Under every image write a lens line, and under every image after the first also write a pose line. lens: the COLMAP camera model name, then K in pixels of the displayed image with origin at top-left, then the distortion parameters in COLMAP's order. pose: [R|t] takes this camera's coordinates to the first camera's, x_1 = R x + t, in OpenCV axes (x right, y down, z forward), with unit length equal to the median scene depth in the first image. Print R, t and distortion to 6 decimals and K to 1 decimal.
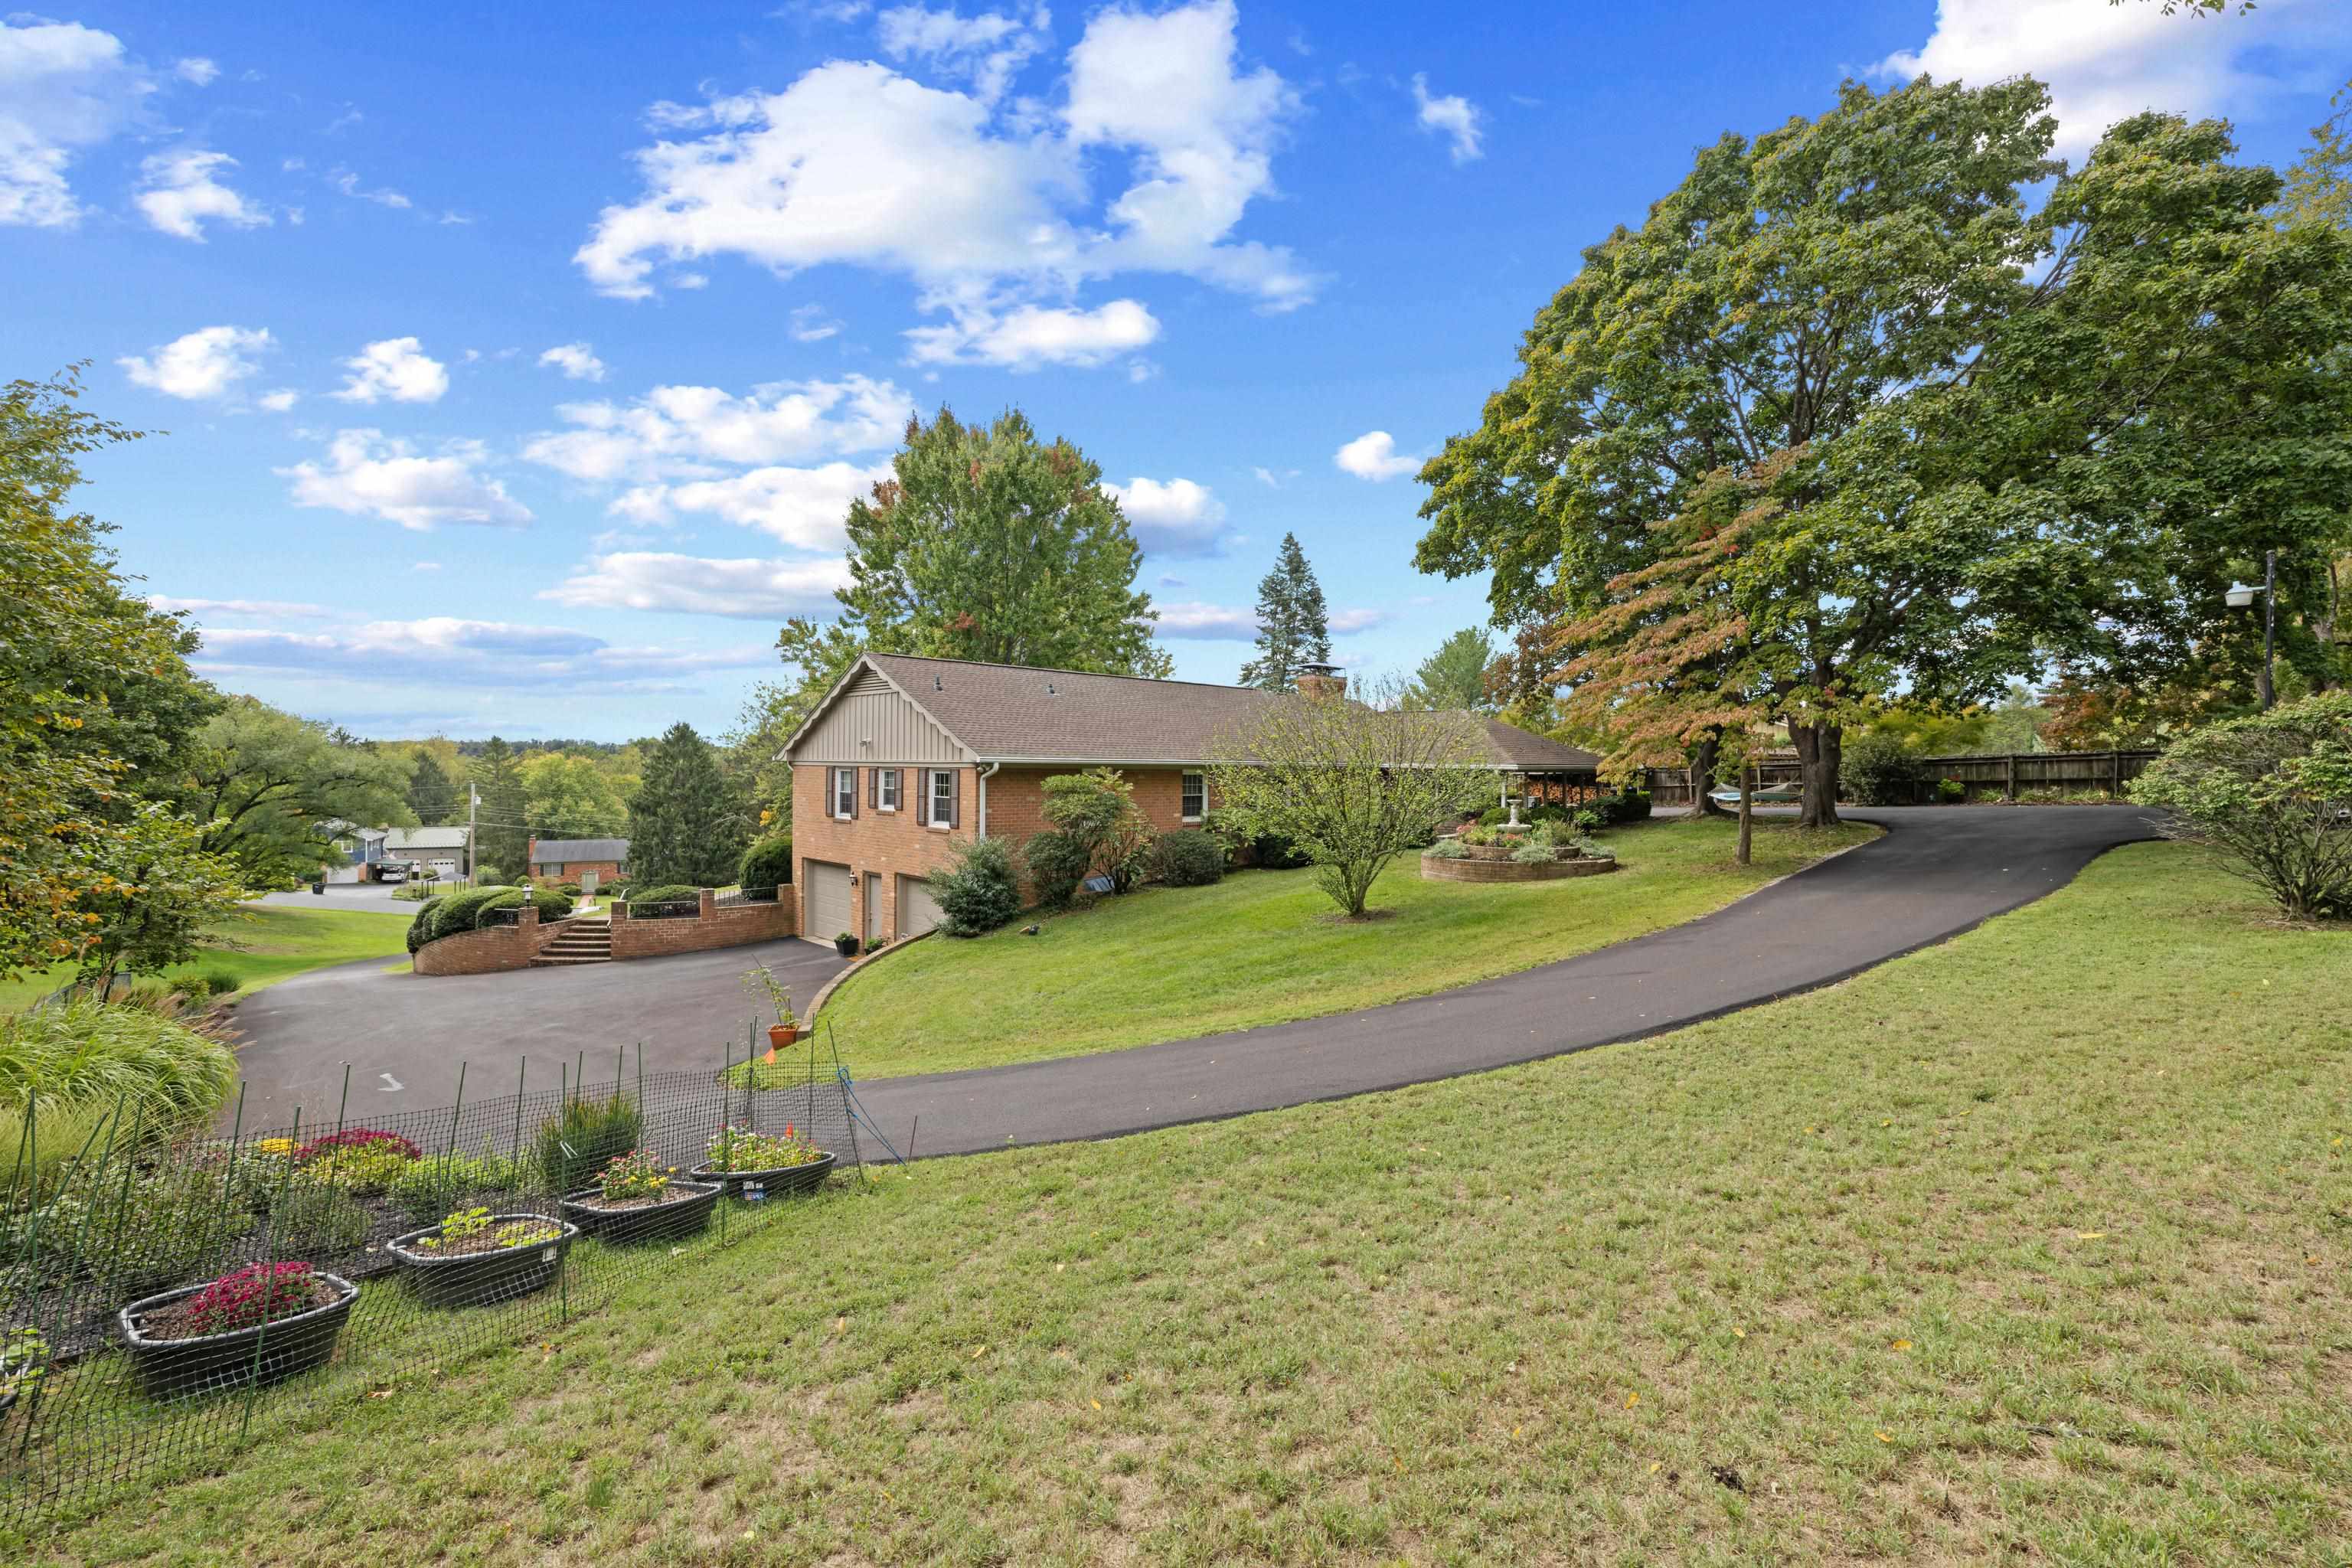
lens RADIAL K [[1004.9, 0, 1176.0], [0, 1004.9, 784.0], [0, 0, 1]] dist [0.002648, 0.000398]
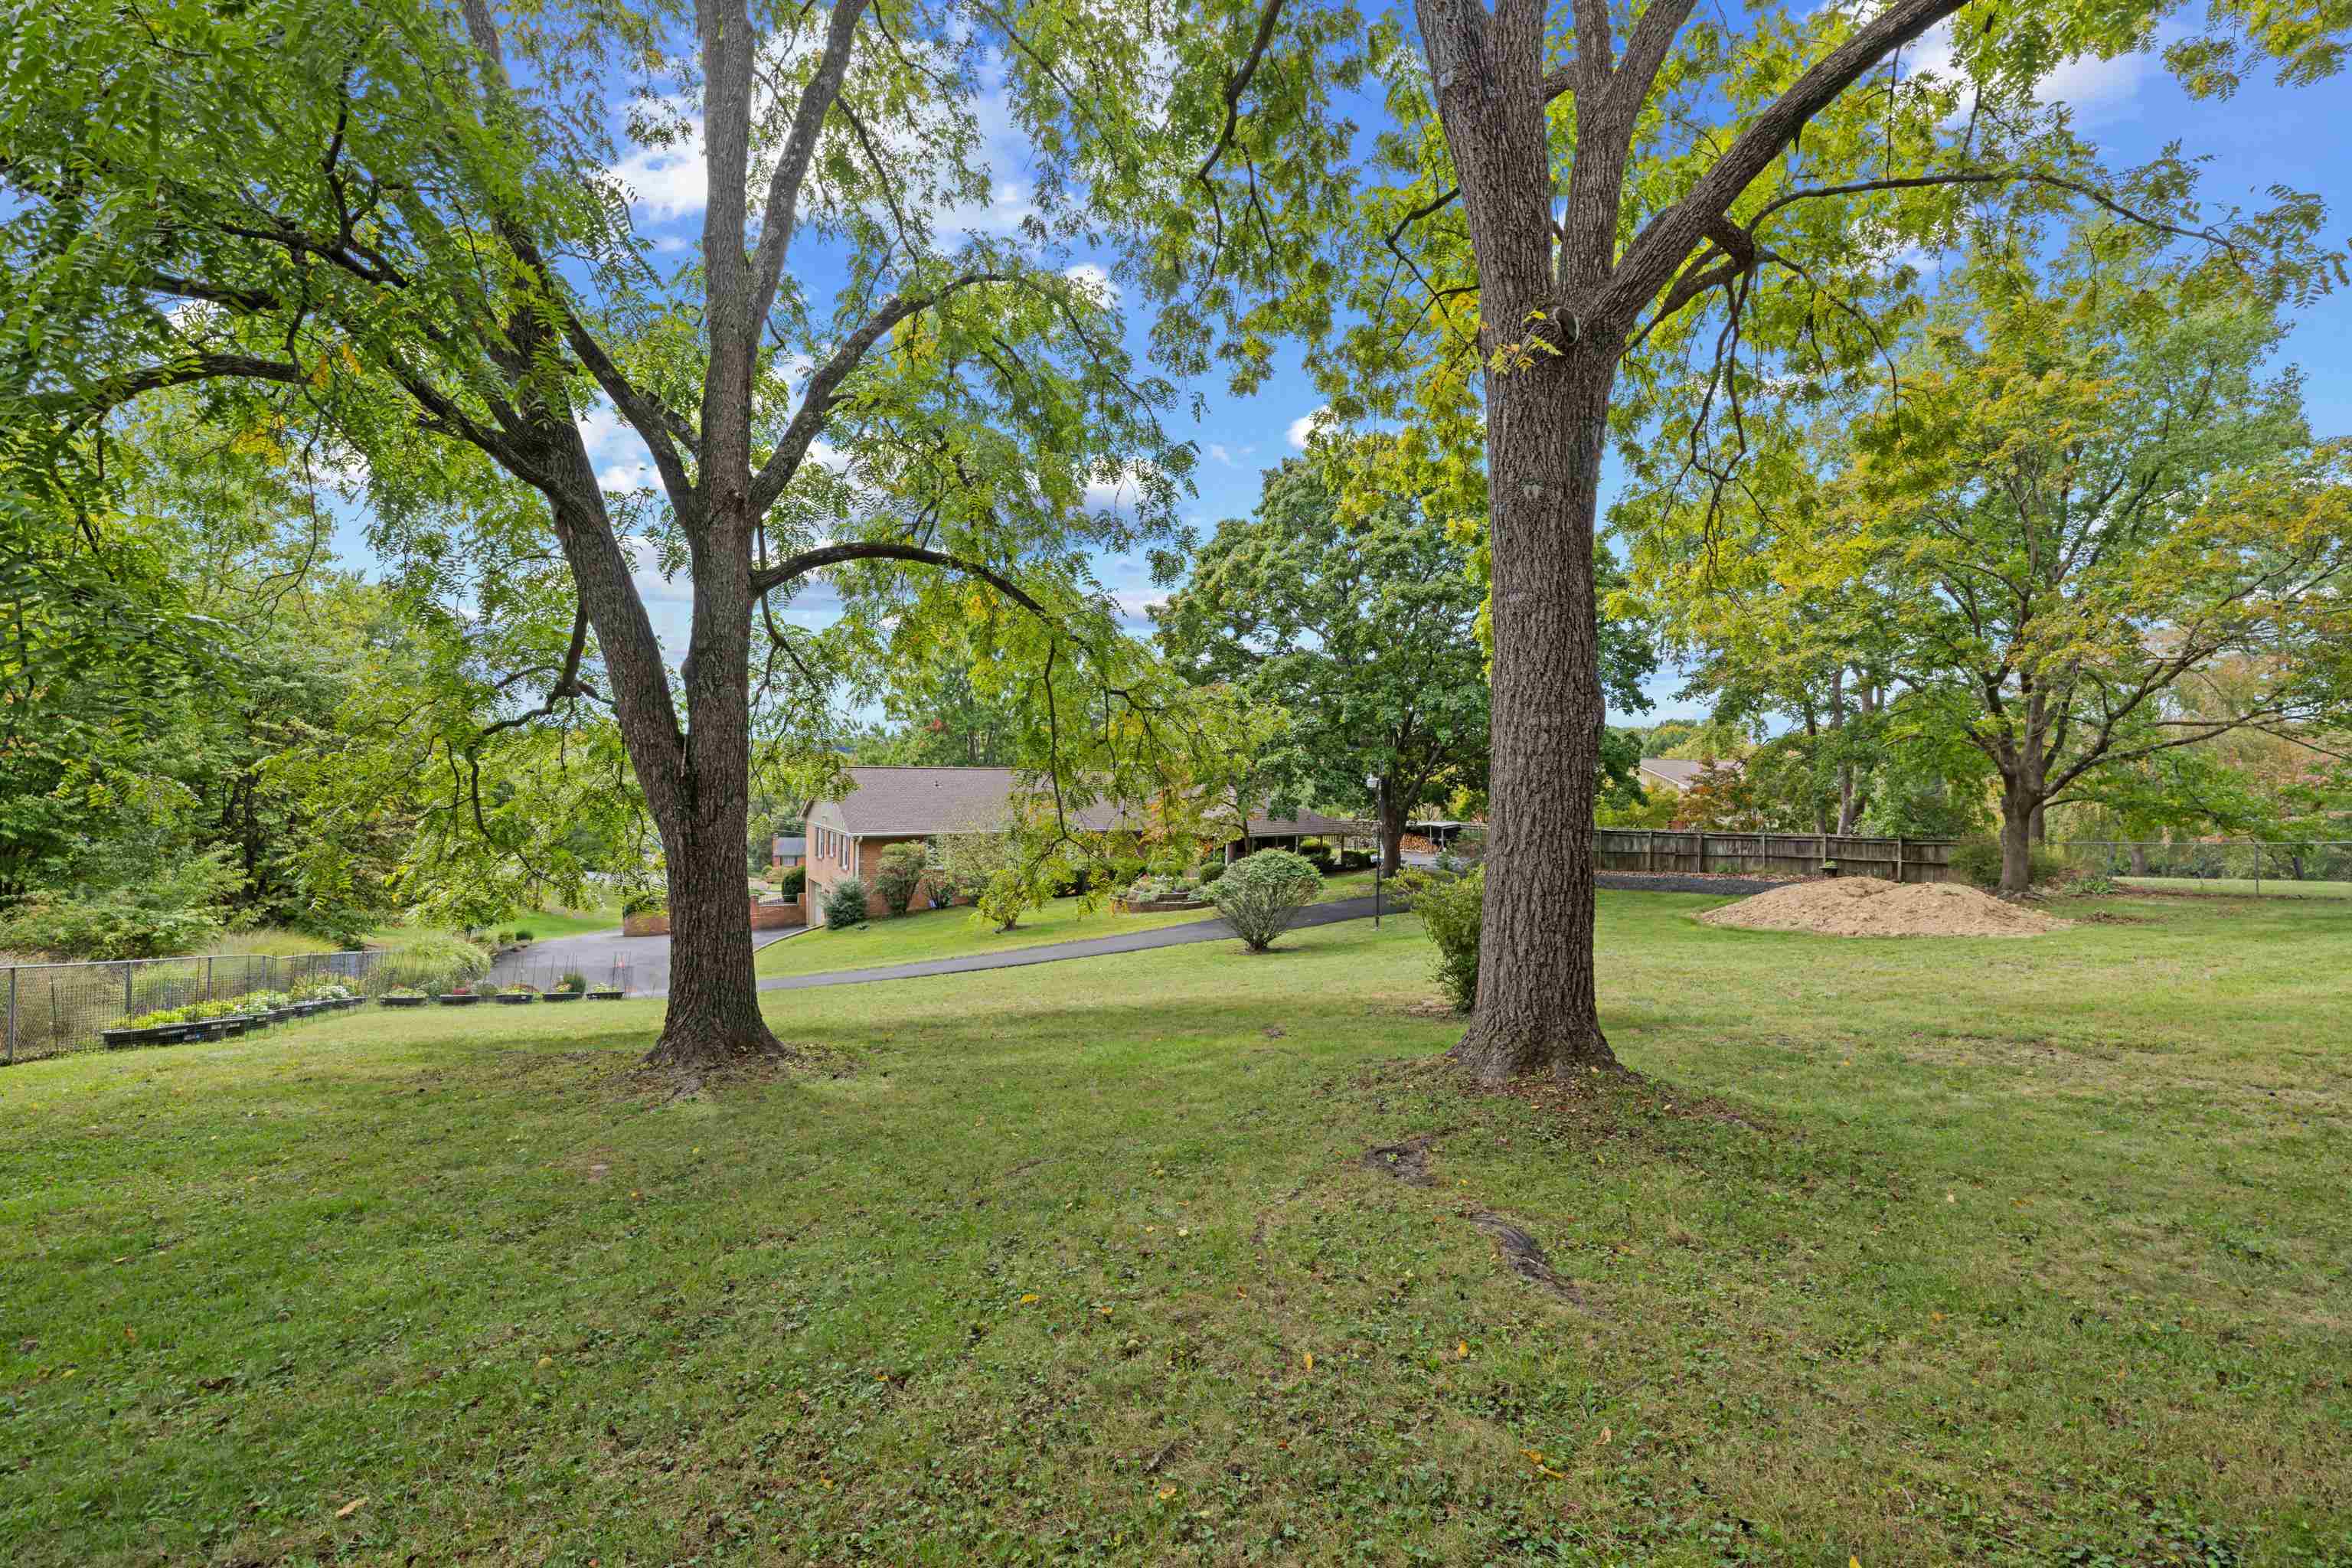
lens RADIAL K [[1004.9, 0, 1176.0], [0, 1004.9, 784.0], [0, 0, 1]] dist [0.002648, 0.000398]
pose [[0.972773, 0.013623, -0.231359, 0.706399], [-0.012634, 0.999904, 0.005758, -0.117115], [0.231415, -0.002678, 0.972851, -0.573538]]
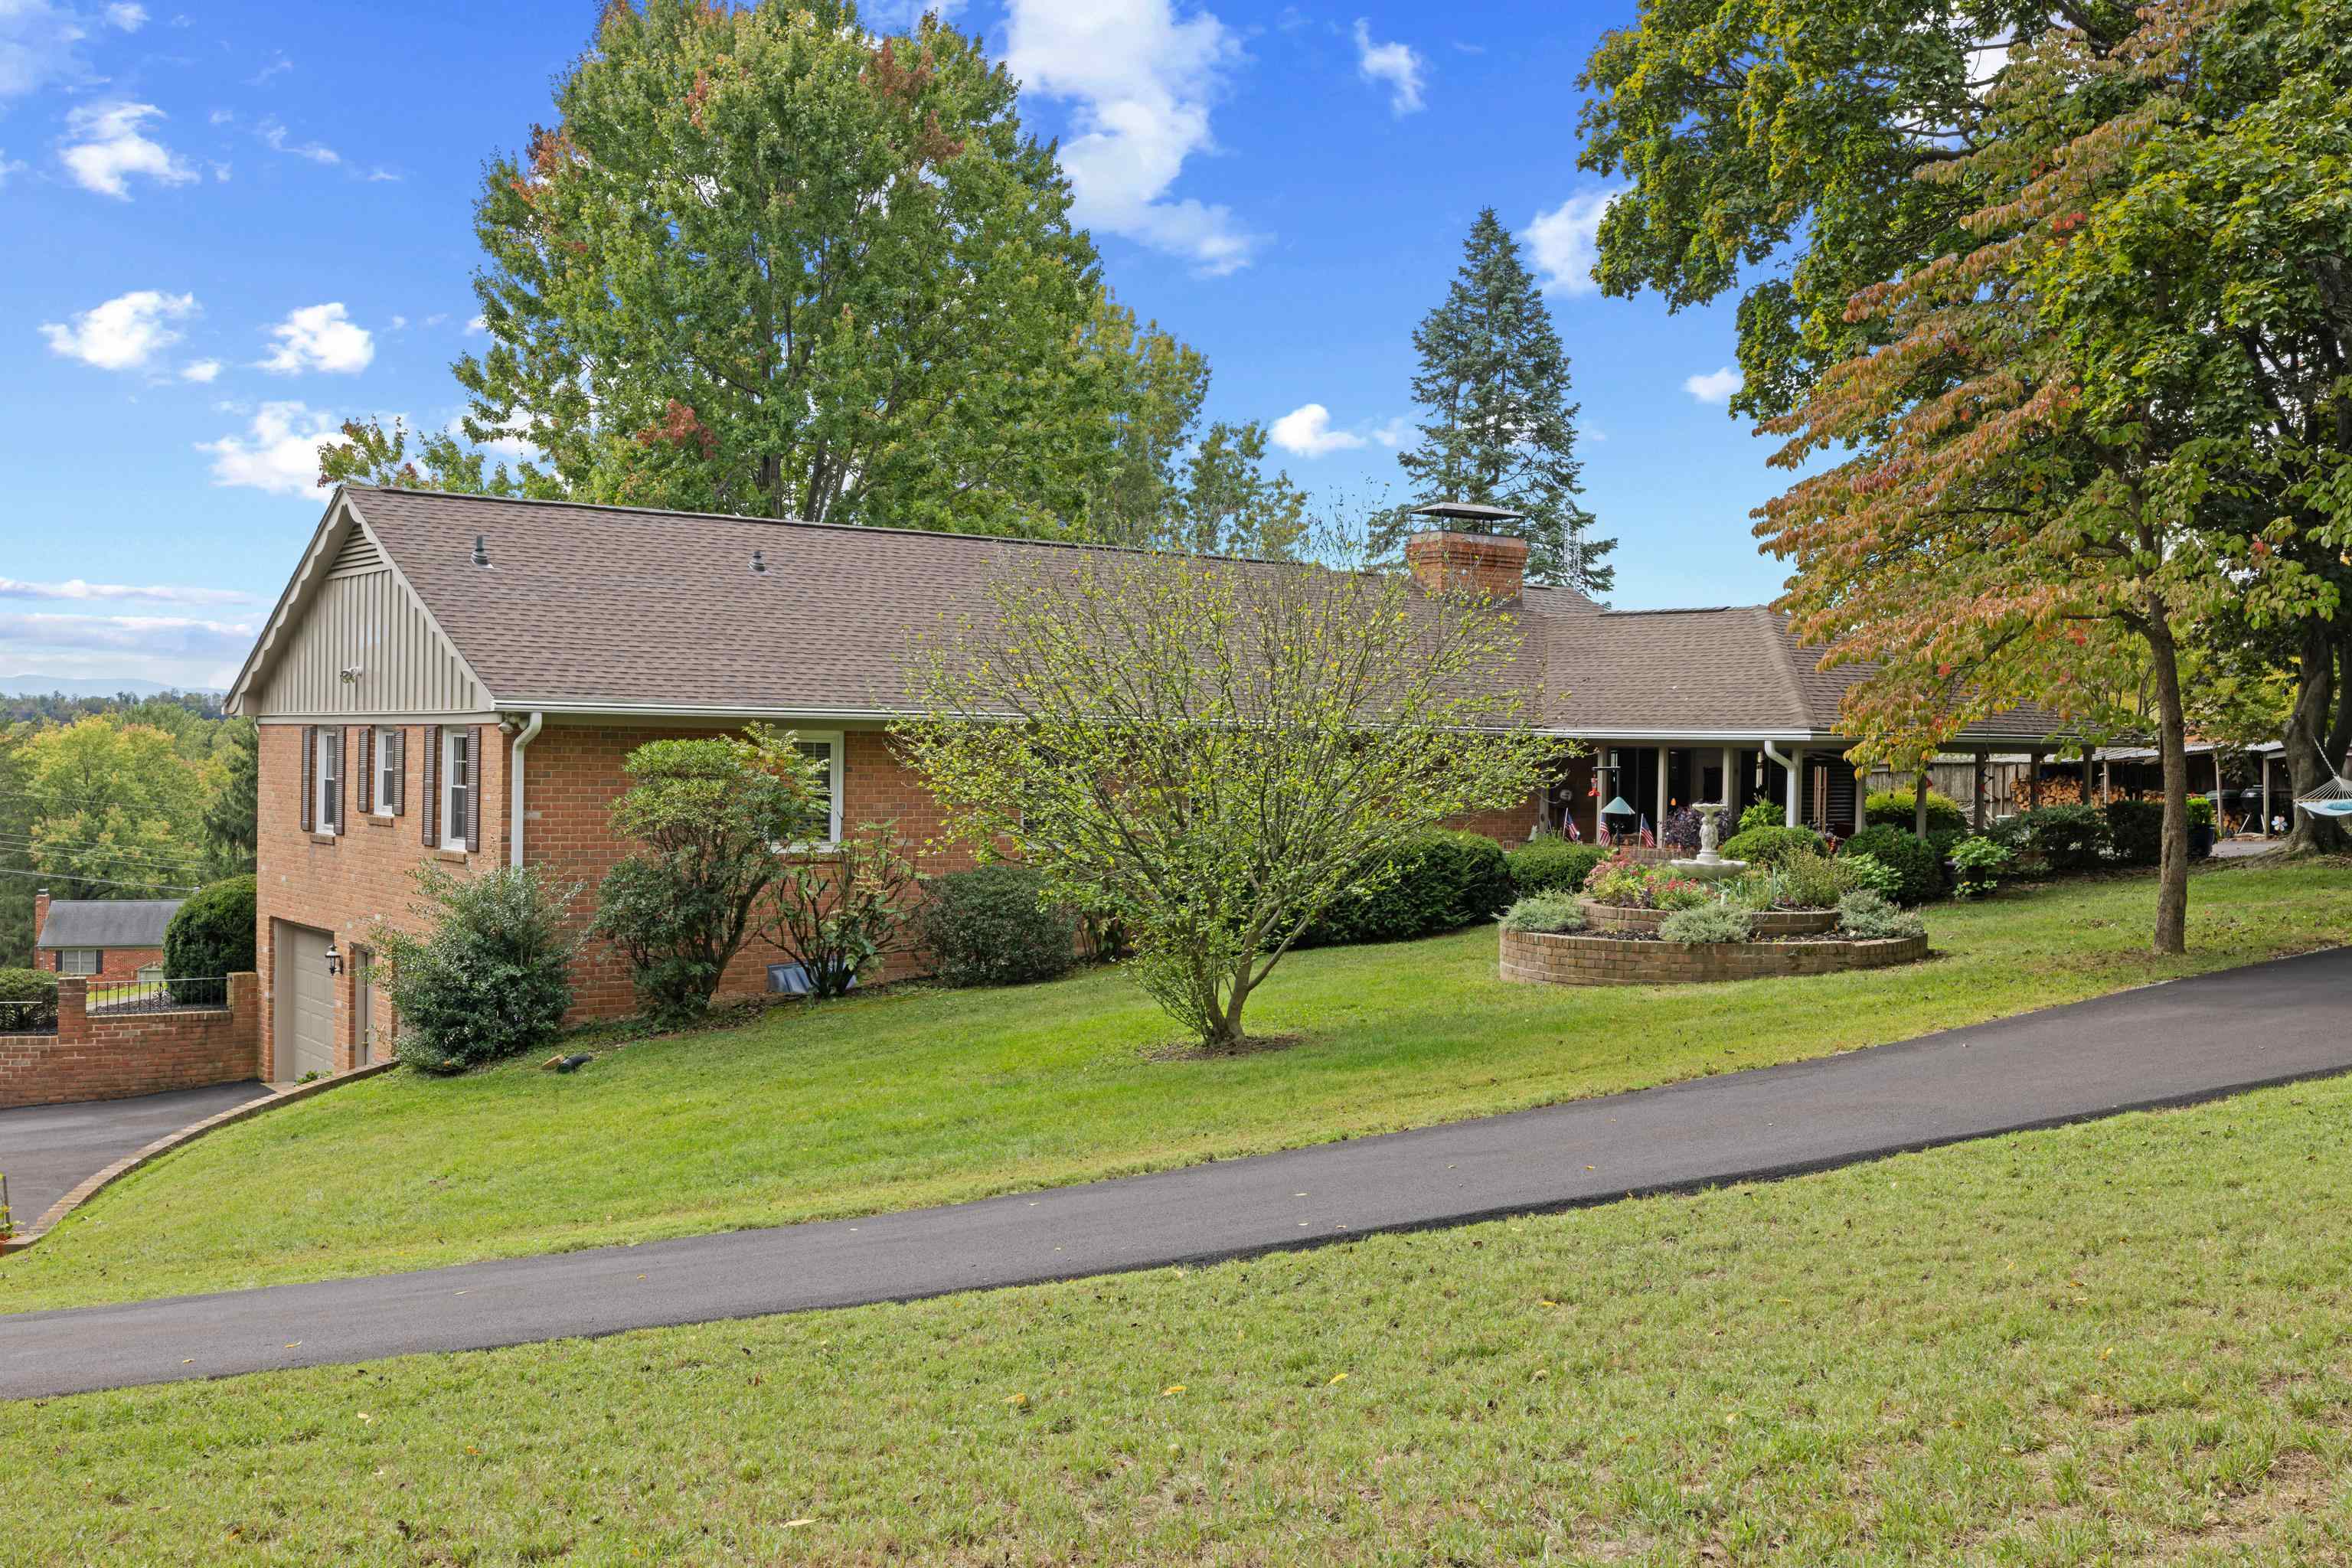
lens RADIAL K [[2290.9, 0, 1168.6], [0, 2290.9, 805.6], [0, 0, 1]] dist [-0.006348, -0.009416]
pose [[0.990138, 0.008508, -0.139838, 0.234891], [-0.008058, 0.999960, 0.003784, 0.014122], [0.139865, -0.002620, 0.990167, -0.025041]]
